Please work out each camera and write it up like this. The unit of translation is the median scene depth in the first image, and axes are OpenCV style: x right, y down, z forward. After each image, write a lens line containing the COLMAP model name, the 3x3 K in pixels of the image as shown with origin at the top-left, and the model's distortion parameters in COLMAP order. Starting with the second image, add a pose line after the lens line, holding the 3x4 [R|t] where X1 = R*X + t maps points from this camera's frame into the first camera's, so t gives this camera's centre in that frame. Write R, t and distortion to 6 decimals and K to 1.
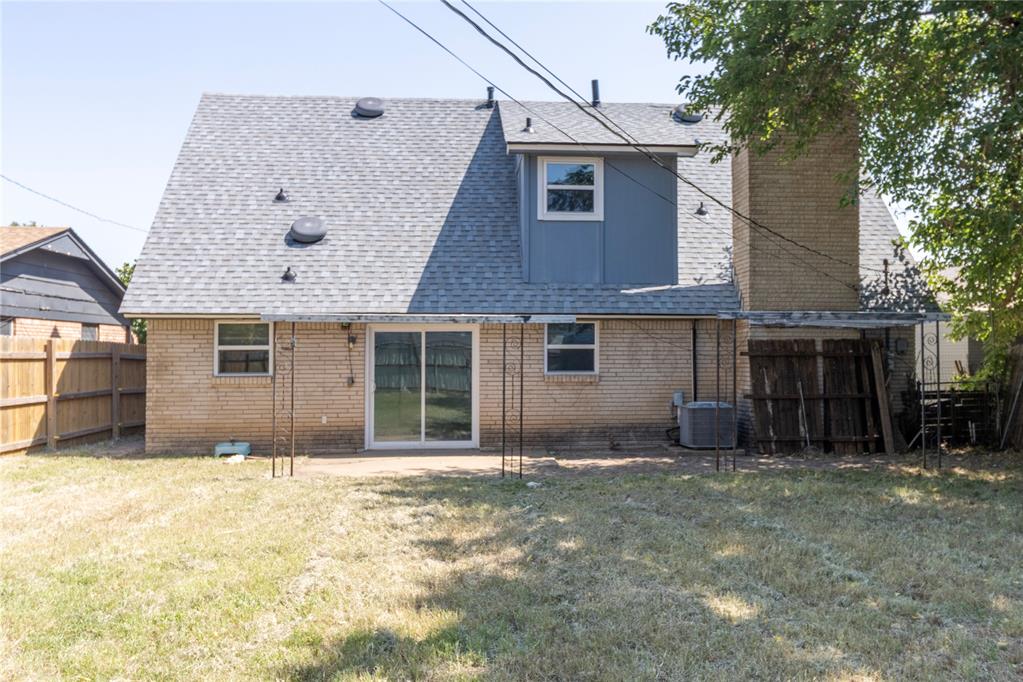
lens RADIAL K [[818.2, 0, 547.7], [0, 818.2, 332.6], [0, 0, 1]] dist [0.001992, -0.001774]
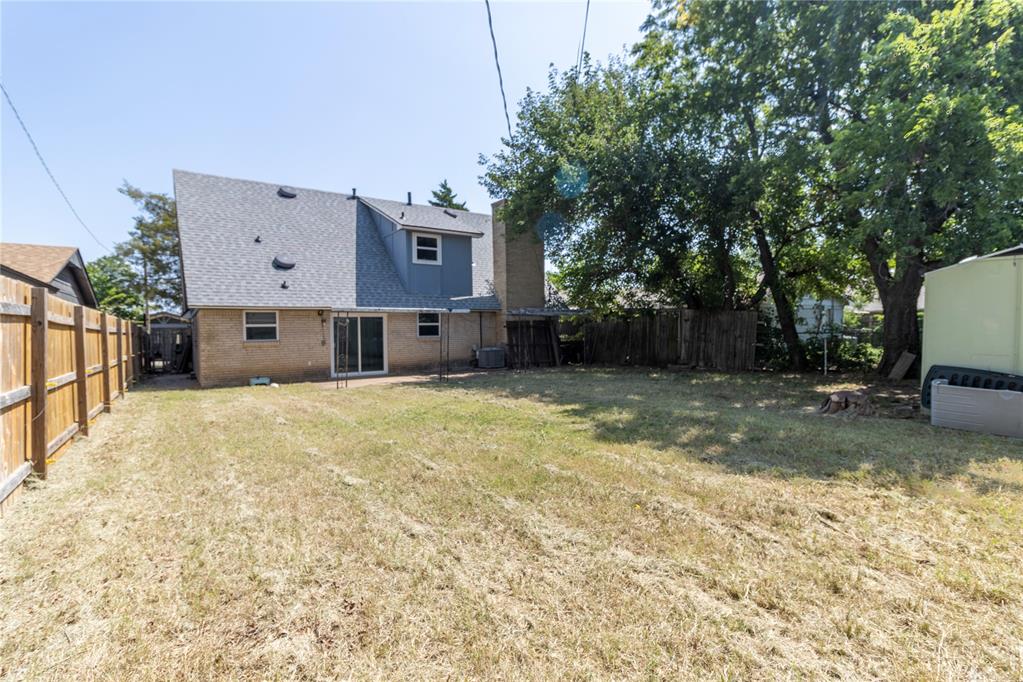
lens RADIAL K [[478.6, 0, 466.9], [0, 478.6, 332.5], [0, 0, 1]] dist [0.003533, 0.000232]
pose [[0.887930, -0.012506, 0.459808, -0.453864], [0.000681, 0.999665, 0.025875, 0.007051], [-0.459978, -0.022662, 0.887641, -0.145539]]
